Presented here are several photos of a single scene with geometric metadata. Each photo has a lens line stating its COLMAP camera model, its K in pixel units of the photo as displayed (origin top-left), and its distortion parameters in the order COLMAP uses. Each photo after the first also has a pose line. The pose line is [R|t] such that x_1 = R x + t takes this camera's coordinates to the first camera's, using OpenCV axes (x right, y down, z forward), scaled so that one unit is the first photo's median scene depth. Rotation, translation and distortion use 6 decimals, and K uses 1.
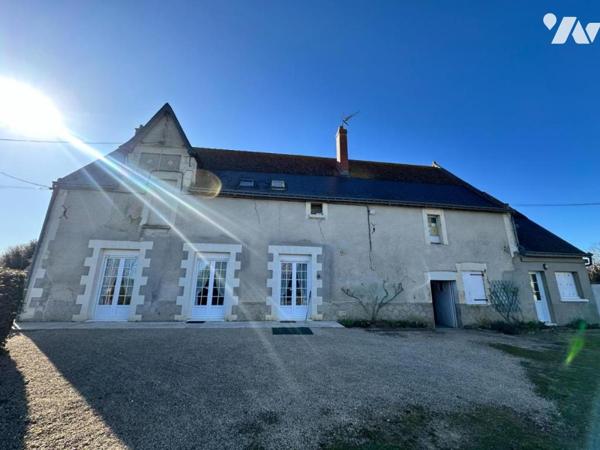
lens RADIAL K [[239.5, 0, 300.4], [0, 239.5, 222.0], [0, 0, 1]] dist [-0.001015, 0.000414]
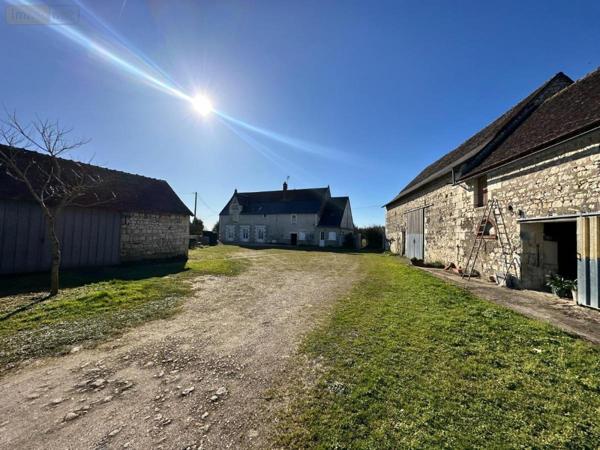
lens RADIAL K [[239.5, 0, 299.5], [0, 239.5, 224.2], [0, 0, 1]] dist [-0.001015, 0.000414]
pose [[0.846953, -0.012990, -0.531510, 2.664312], [0.119060, 0.978947, 0.165794, -0.511750], [0.518166, -0.203701, 0.830668, -2.035659]]
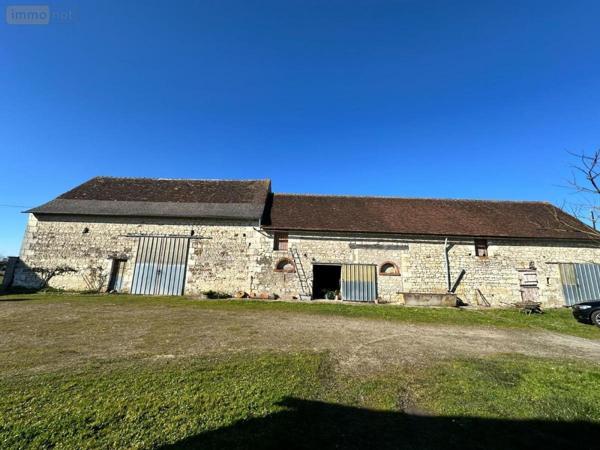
lens RADIAL K [[239.5, 0, 297.7], [0, 239.5, 219.6], [0, 0, 1]] dist [-0.001015, 0.000414]
pose [[0.435980, 0.186986, 0.880317, 1.675175], [-0.254180, 0.963936, -0.078864, -0.443955], [-0.863316, -0.189376, 0.467785, -1.667949]]
